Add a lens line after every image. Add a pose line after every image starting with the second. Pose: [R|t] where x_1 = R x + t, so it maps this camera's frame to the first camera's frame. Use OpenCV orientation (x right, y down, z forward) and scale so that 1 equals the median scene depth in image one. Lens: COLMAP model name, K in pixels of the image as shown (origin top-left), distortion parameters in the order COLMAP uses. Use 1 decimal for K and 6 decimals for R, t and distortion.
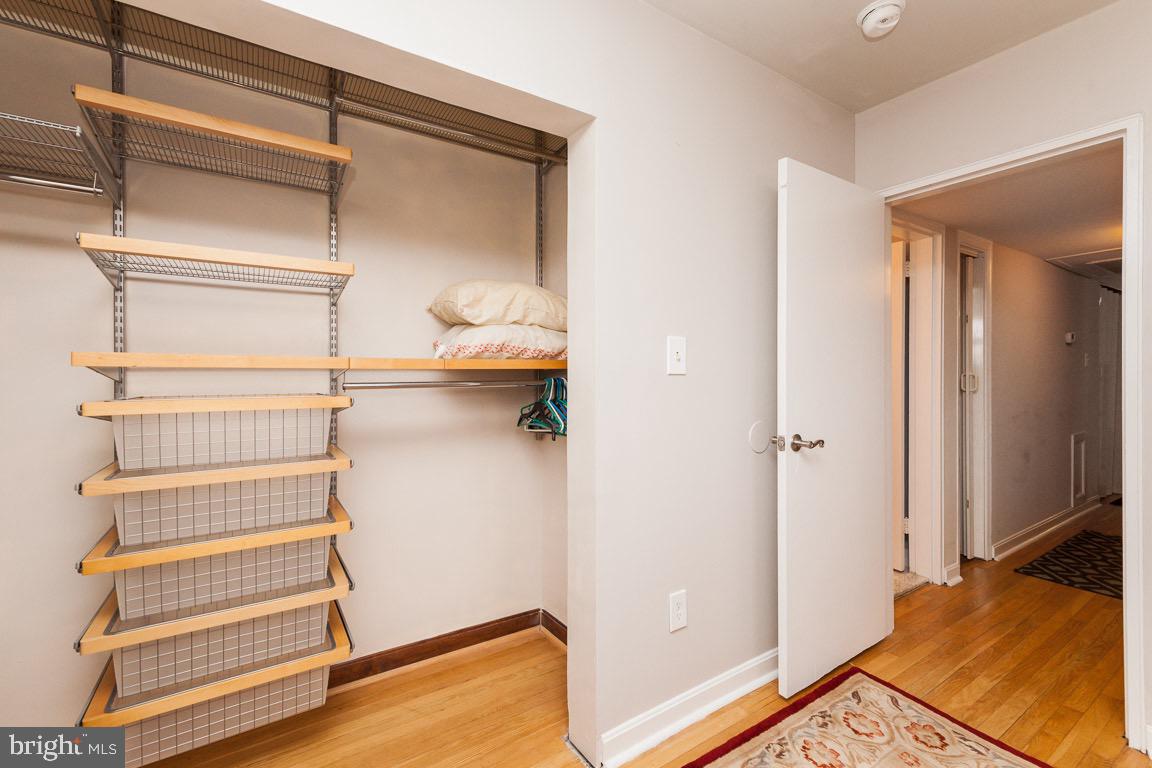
lens RADIAL K [[491.1, 0, 562.0], [0, 491.1, 379.3], [0, 0, 1]] dist [0.019092, -0.000392]
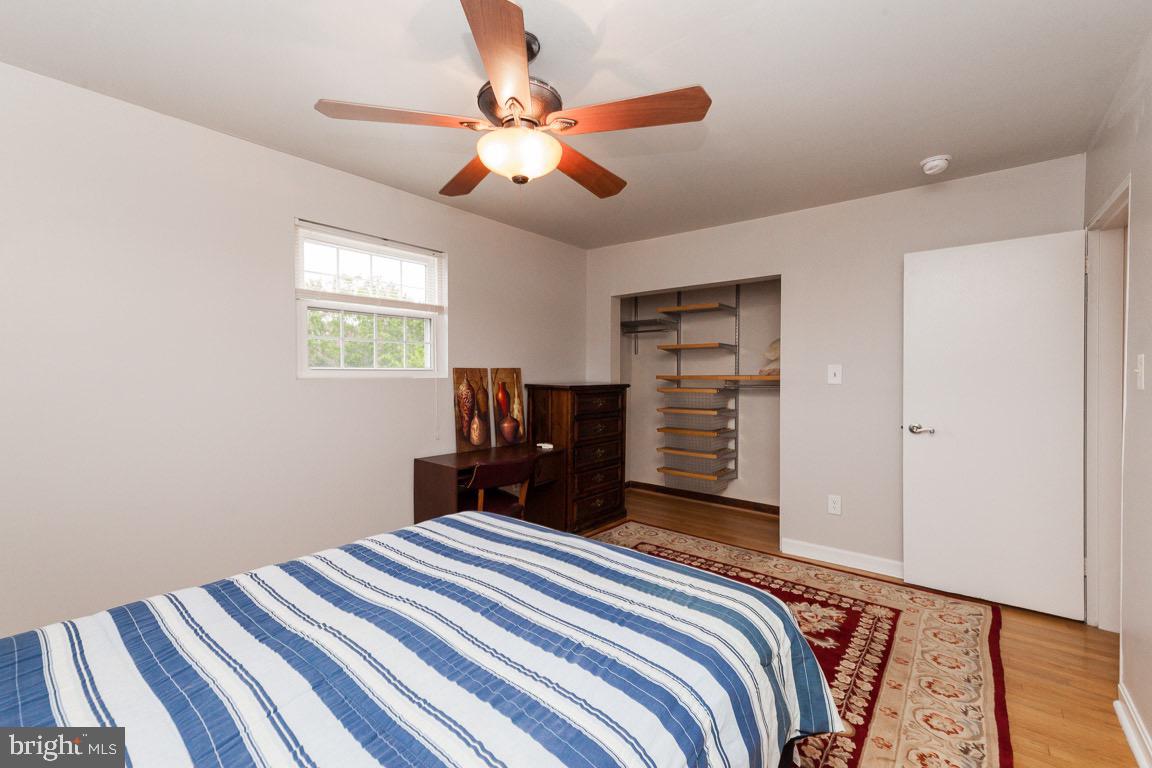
lens RADIAL K [[491.1, 0, 568.9], [0, 491.1, 381.3], [0, 0, 1]] dist [0.019092, -0.000392]
pose [[0.291618, 0.017623, -0.956373, 1.696390], [-0.006612, 0.999844, 0.016408, -0.043525], [0.956512, 0.001538, 0.291689, -0.546930]]
